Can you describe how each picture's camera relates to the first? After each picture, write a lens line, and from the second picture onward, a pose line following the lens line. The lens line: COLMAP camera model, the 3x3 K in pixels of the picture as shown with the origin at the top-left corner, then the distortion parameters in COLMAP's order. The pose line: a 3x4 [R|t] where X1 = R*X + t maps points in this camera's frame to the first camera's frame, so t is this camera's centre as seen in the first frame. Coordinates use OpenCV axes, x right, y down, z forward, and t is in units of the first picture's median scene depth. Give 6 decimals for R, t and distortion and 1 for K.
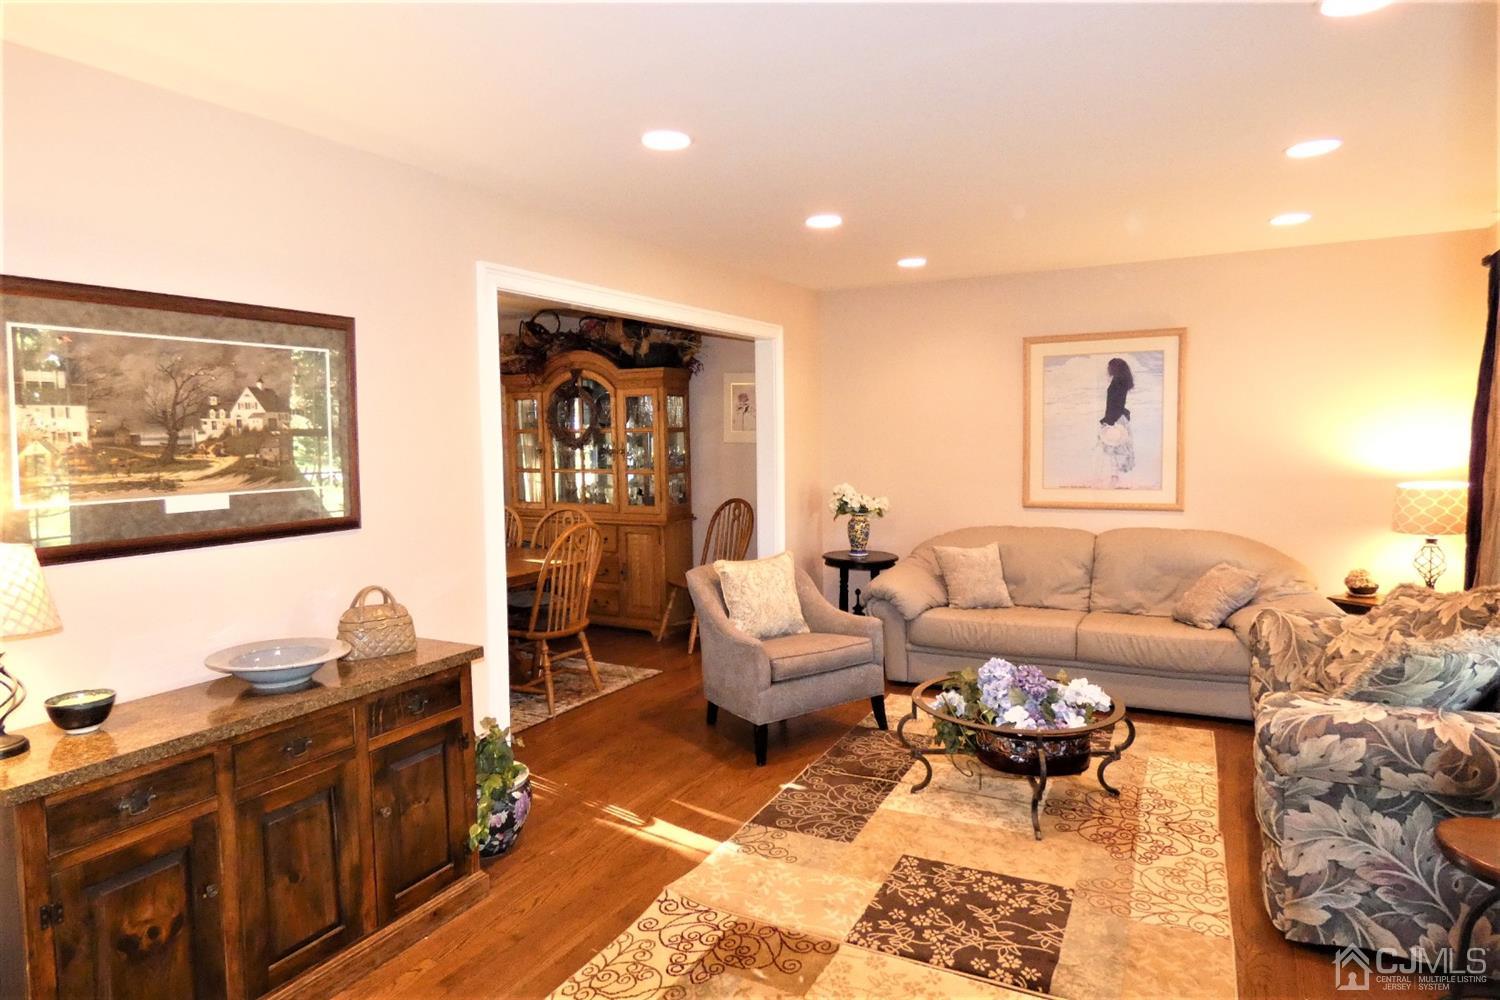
lens RADIAL K [[897.0, 0, 754.1], [0, 897.0, 494.4], [0, 0, 1]] dist [-0.005644, 0.004137]
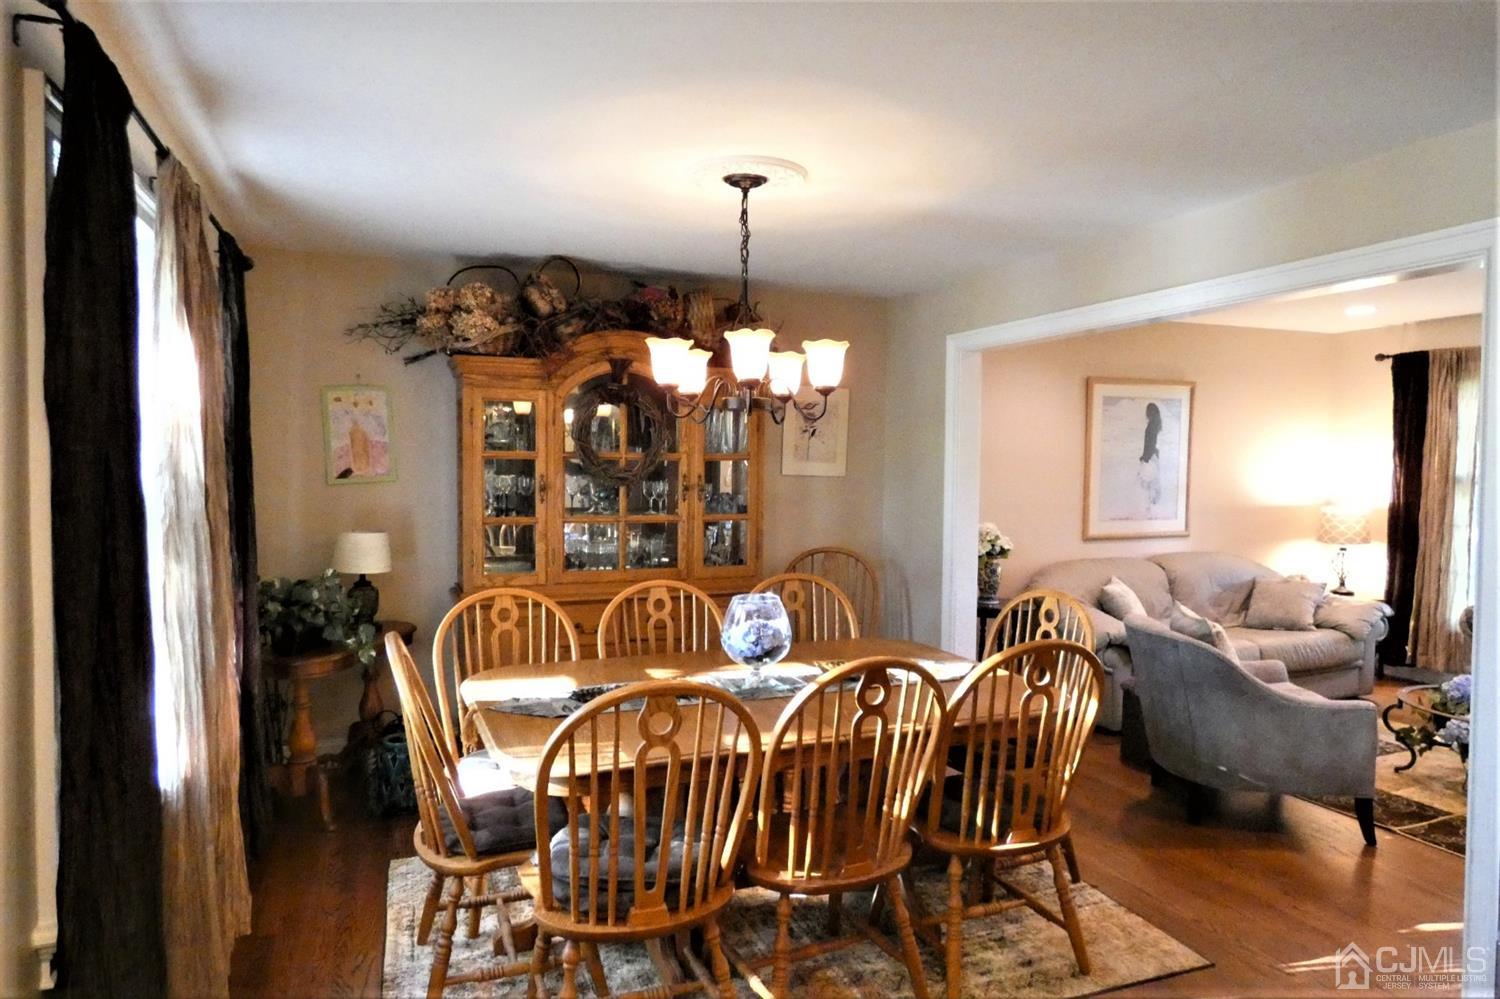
lens RADIAL K [[897.0, 0, 745.5], [0, 897.0, 493.1], [0, 0, 1]] dist [-0.005644, 0.004137]
pose [[0.656347, -0.006494, 0.754431, -1.660810], [0.038955, 0.998921, -0.025293, -0.065186], [-0.753453, 0.045990, 0.655892, 1.386567]]
